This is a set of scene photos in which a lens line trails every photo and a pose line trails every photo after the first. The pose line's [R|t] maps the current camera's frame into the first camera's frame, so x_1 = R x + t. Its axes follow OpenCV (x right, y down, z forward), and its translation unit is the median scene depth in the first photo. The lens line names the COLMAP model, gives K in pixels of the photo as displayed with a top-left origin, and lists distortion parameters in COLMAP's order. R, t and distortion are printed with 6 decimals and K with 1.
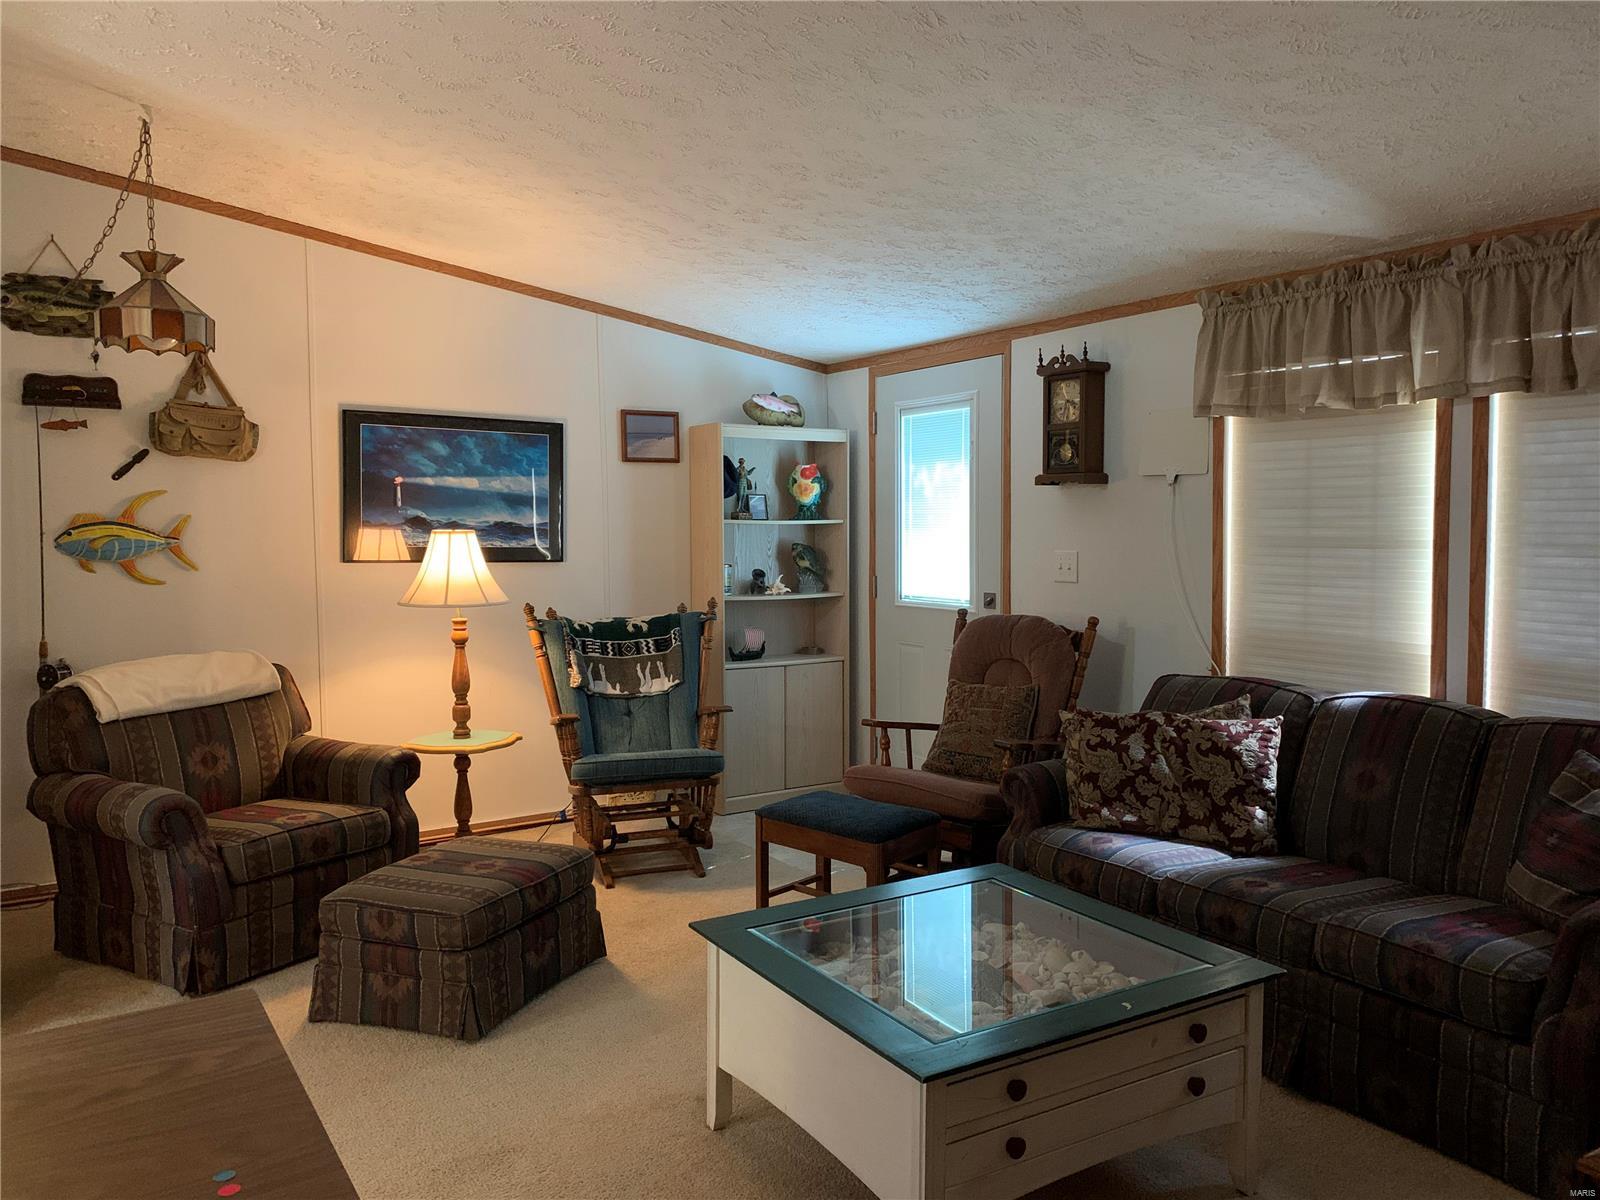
lens RADIAL K [[1210.5, 0, 795.9], [0, 1210.5, 586.6], [0, 0, 1]] dist [0.122360, -0.196136]
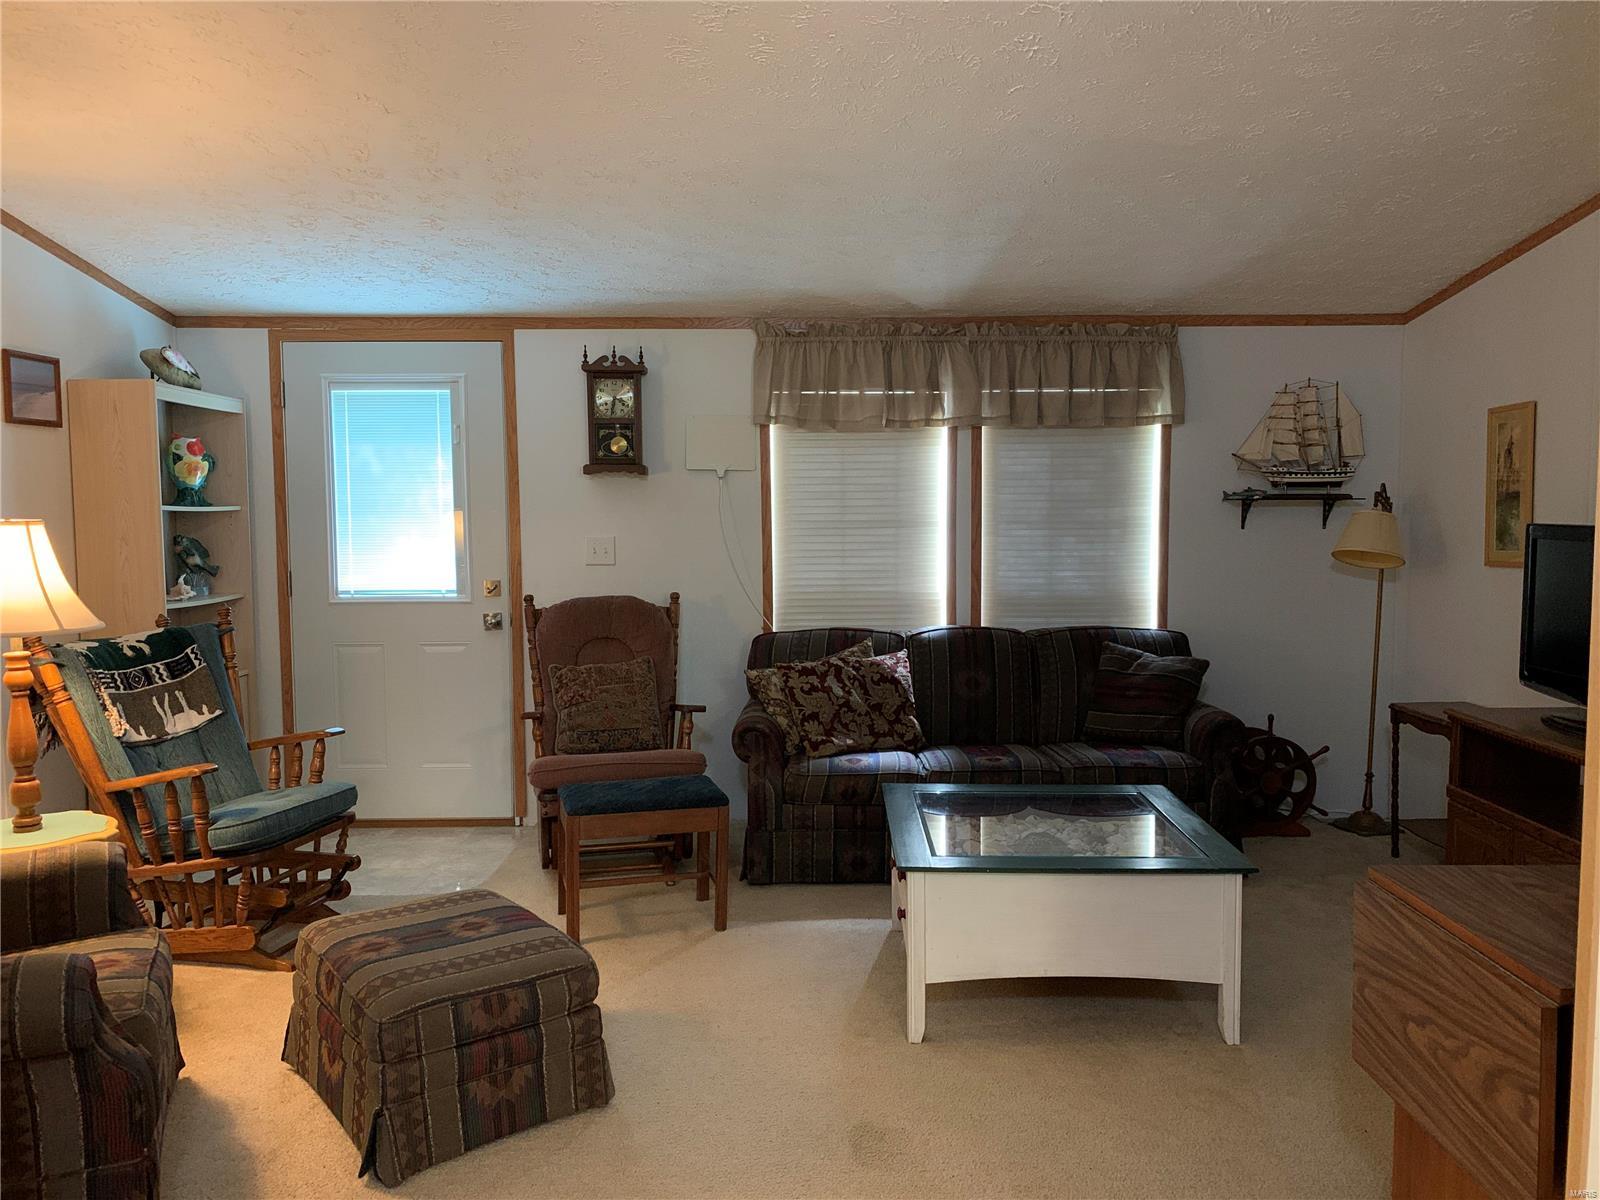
lens RADIAL K [[1209.3, 0, 800.0], [0, 1209.3, 600.0], [0, 0, 1]] dist [0.122147, -0.196637]
pose [[0.529860, -0.061191, 0.845875, -0.730086], [0.049053, 0.997935, 0.041465, -0.010577], [-0.846666, 0.019522, 0.531767, 0.337766]]
